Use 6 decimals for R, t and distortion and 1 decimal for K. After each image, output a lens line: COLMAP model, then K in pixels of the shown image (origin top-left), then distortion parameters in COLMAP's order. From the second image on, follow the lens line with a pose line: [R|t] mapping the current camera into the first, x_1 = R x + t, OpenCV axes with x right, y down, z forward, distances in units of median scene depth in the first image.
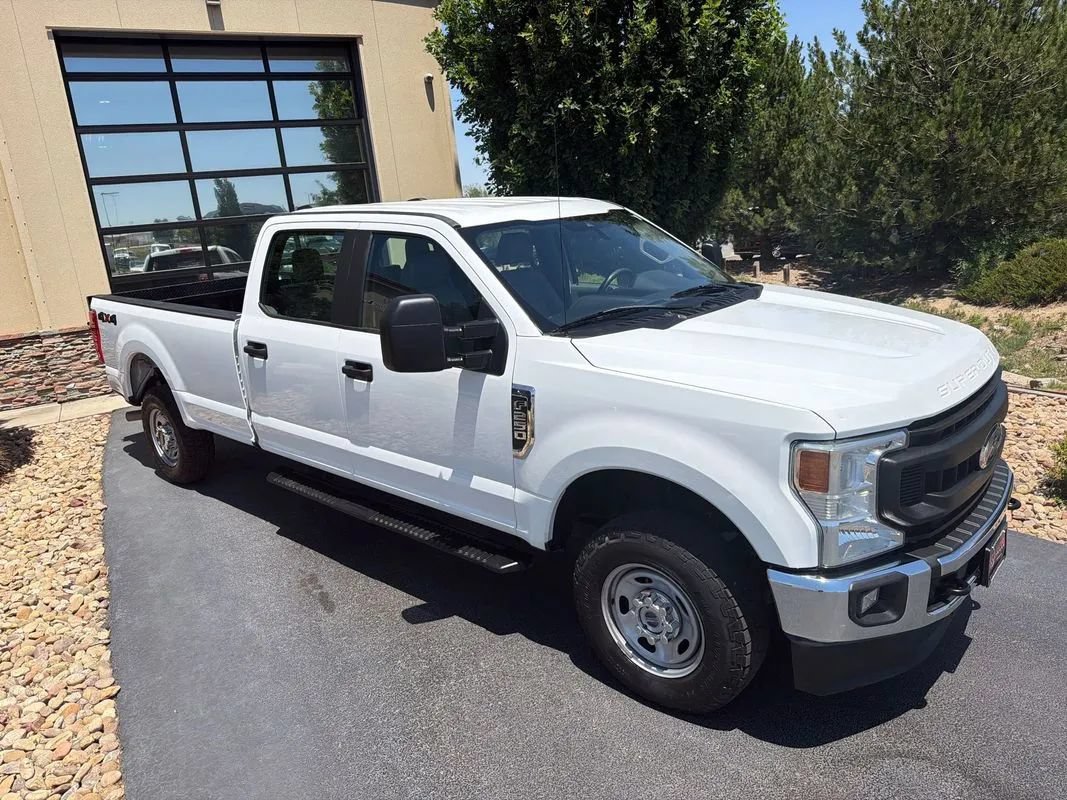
lens RADIAL K [[759.2, 0, 532.1], [0, 759.2, 406.8], [0, 0, 1]] dist [0.025733, -0.037713]
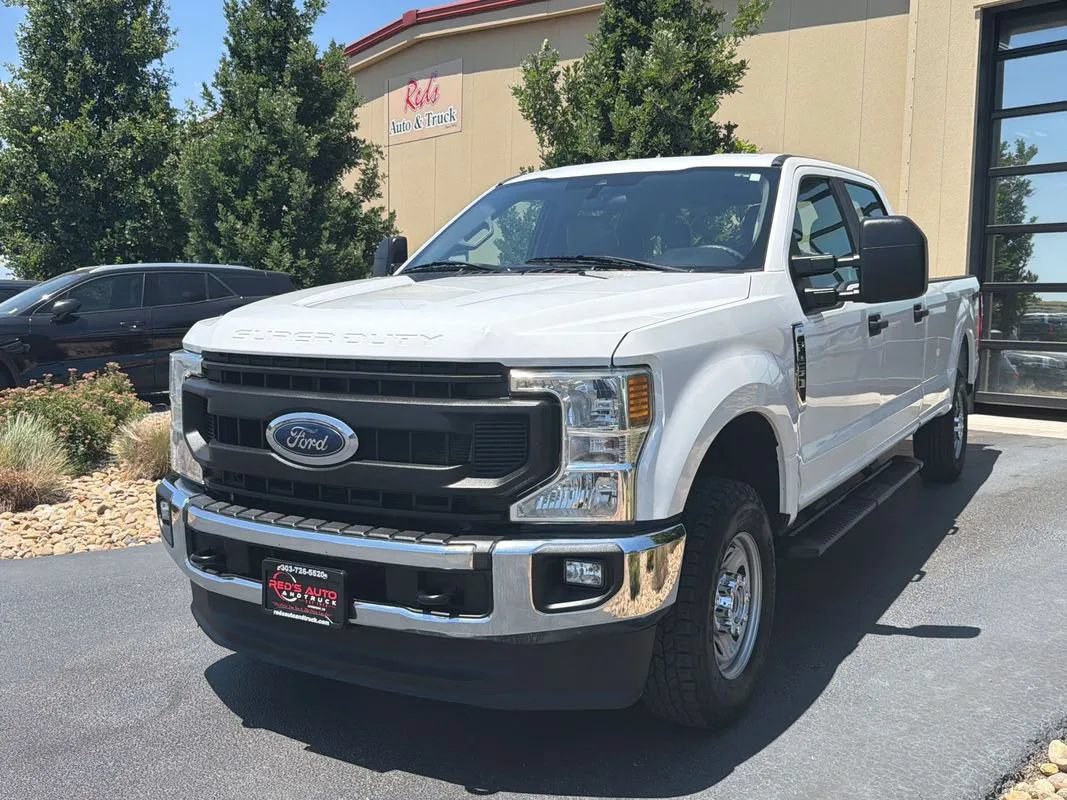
lens RADIAL K [[1037.7, 0, 535.4], [0, 1037.7, 391.3], [0, 0, 1]] dist [0.044623, 0.000000]
pose [[0.181183, 0.168925, -0.968833, 1.034079], [-0.271169, 0.955529, 0.115894, -0.111036], [0.945326, 0.241719, 0.218932, 0.615741]]
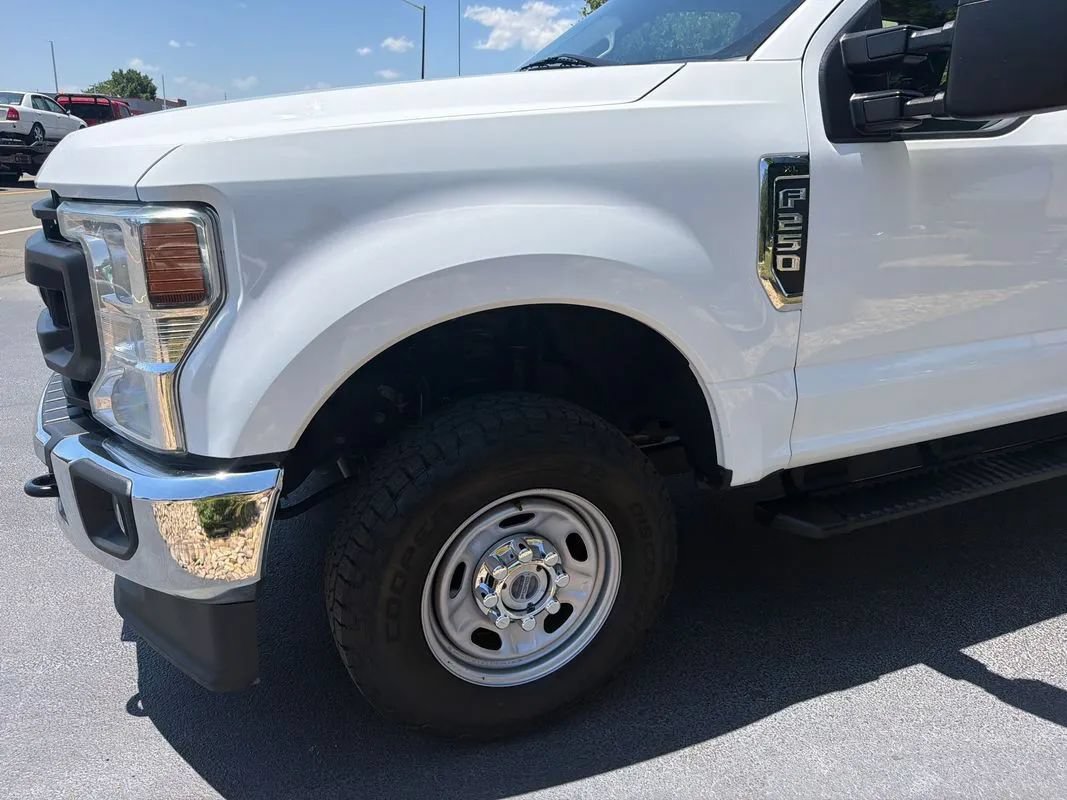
lens RADIAL K [[759.2, 0, 519.6], [0, 759.2, 403.3], [0, 0, 1]] dist [0.025733, -0.037713]
pose [[-0.431460, 0.343223, -0.834290, 0.644056], [-0.212466, 0.860124, 0.463730, -0.161092], [0.876755, 0.377339, -0.298186, 1.016664]]
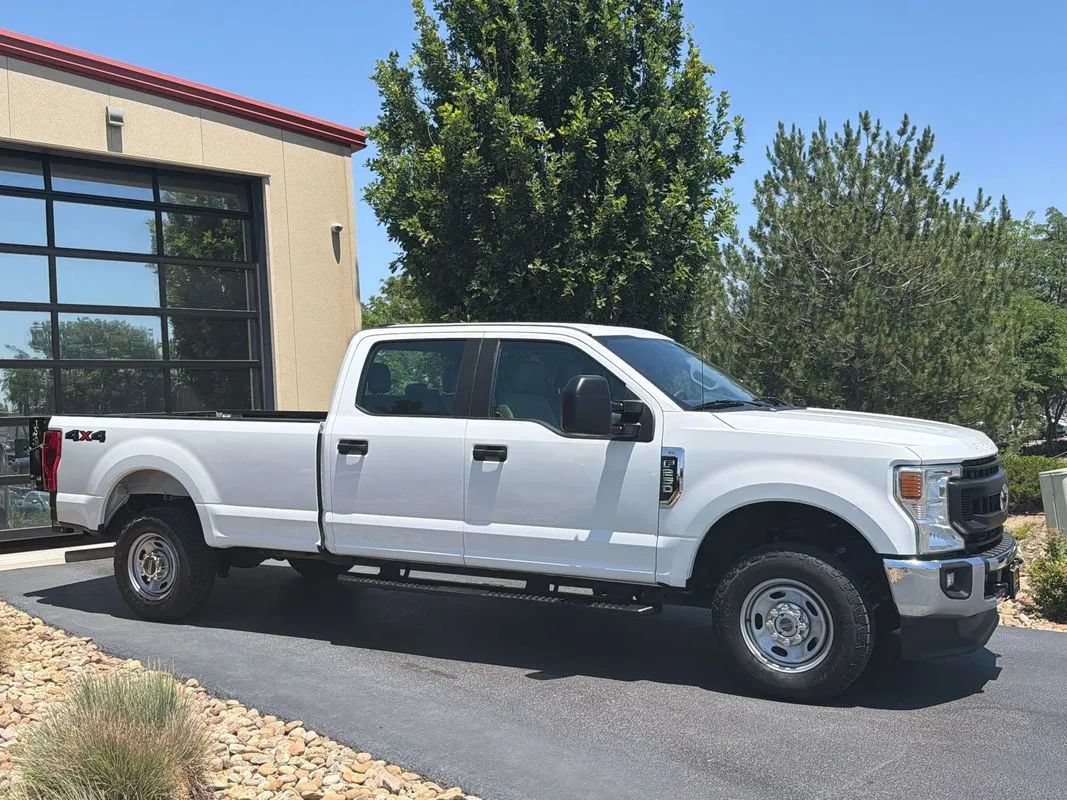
lens RADIAL K [[1114.2, 0, 535.7], [0, 1114.2, 400.0], [0, 0, 1]] dist [0.072745, 0.000000]
pose [[0.970837, 0.059362, 0.232275, -0.466151], [0.007088, 0.961329, -0.275312, 0.281278], [-0.239636, 0.268929, 0.932873, -0.501112]]
